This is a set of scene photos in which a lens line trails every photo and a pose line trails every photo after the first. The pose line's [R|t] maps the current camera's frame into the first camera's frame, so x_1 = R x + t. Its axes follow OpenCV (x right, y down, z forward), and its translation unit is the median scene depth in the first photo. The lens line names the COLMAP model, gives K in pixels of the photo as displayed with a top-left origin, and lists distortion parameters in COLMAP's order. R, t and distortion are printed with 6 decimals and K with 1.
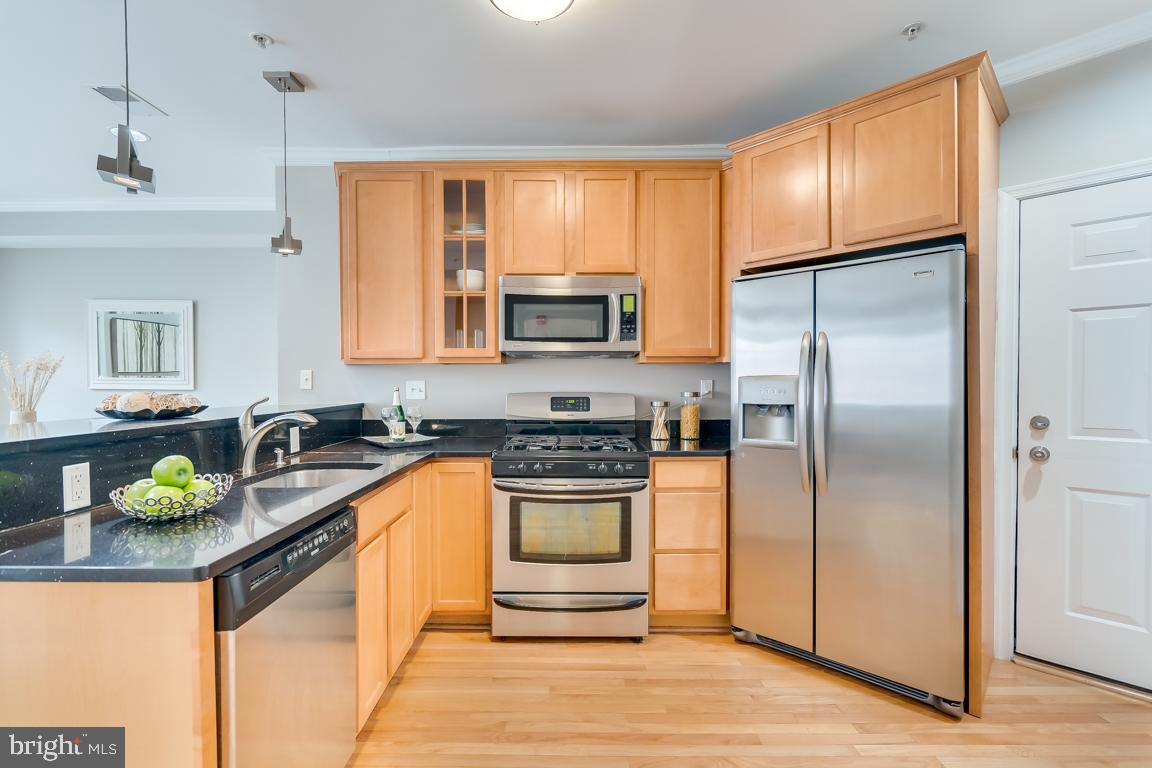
lens RADIAL K [[521.1, 0, 575.4], [0, 521.1, 392.0], [0, 0, 1]] dist [-0.004039, -0.000163]
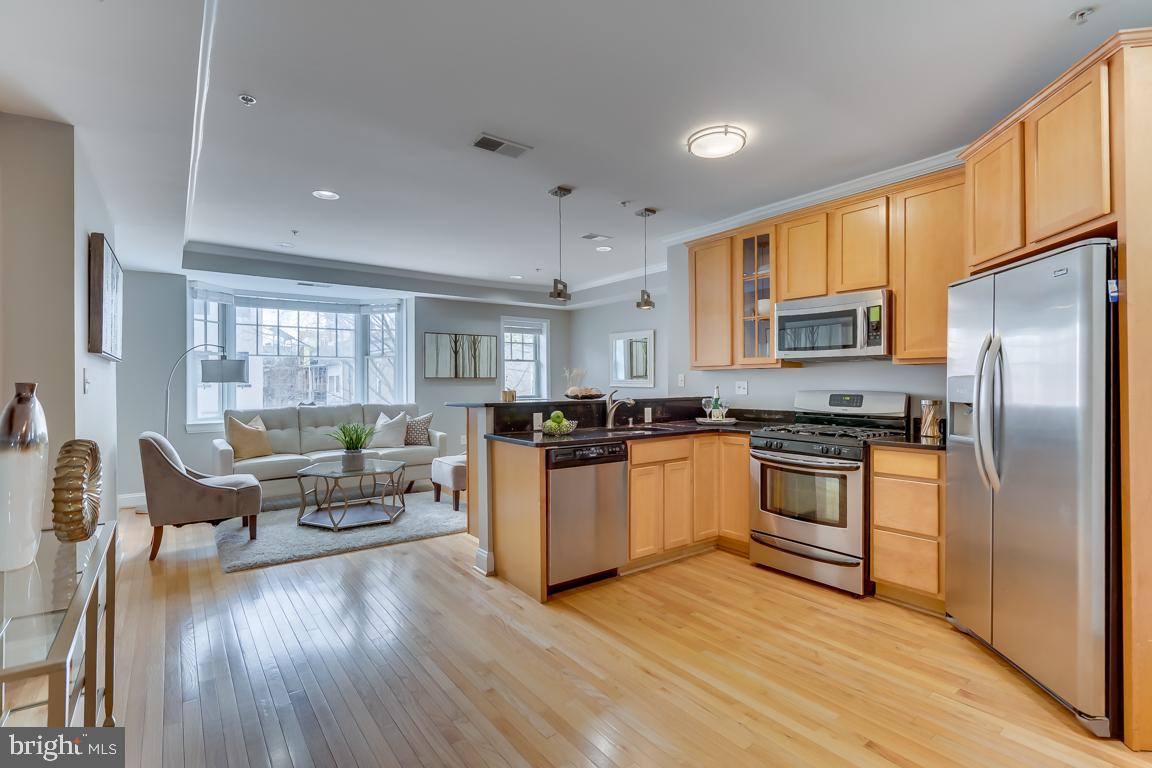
lens RADIAL K [[540.6, 0, 576.0], [0, 540.6, 384.0], [0, 0, 1]] dist [0.000517, 0.000194]
pose [[0.603341, 0.002148, -0.797481, 0.703162], [-0.015049, 0.999849, -0.008693, 0.006534], [0.797341, 0.017246, 0.603282, -0.266497]]
